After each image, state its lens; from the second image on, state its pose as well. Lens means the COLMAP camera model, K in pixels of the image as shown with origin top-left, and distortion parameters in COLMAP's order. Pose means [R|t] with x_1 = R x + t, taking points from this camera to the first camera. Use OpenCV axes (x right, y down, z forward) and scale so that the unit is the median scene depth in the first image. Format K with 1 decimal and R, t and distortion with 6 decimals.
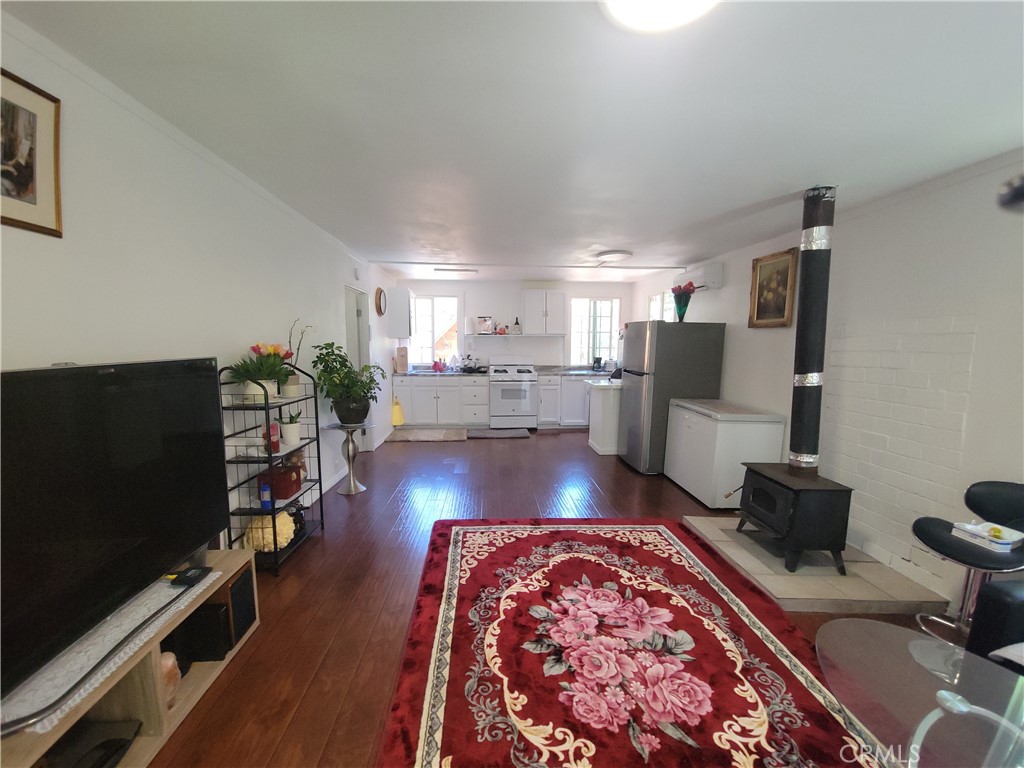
lens RADIAL K [[415.2, 0, 509.8], [0, 415.2, 391.8], [0, 0, 1]] dist [0.007971, -0.003638]
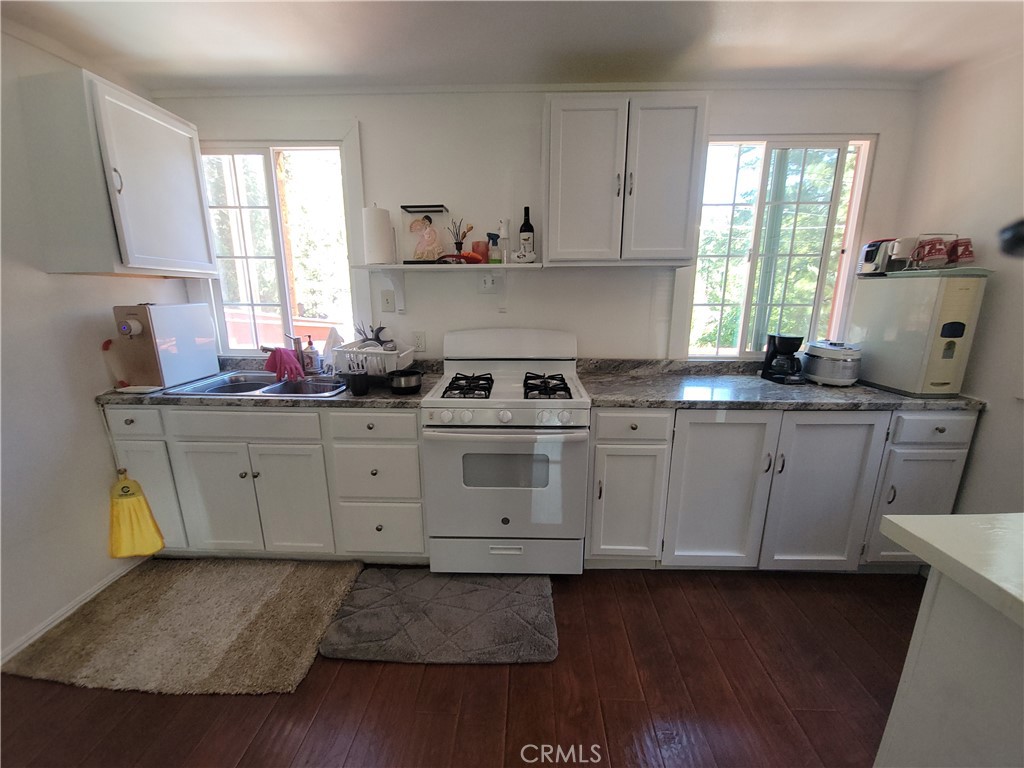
lens RADIAL K [[415.2, 0, 509.5], [0, 415.2, 380.5], [0, 0, 1]] dist [0.007971, -0.003638]
pose [[0.995179, 0.016926, -0.096607, 0.036852], [-0.006869, 0.994606, 0.103495, -0.082193], [0.097838, -0.102333, 0.989927, 0.681551]]
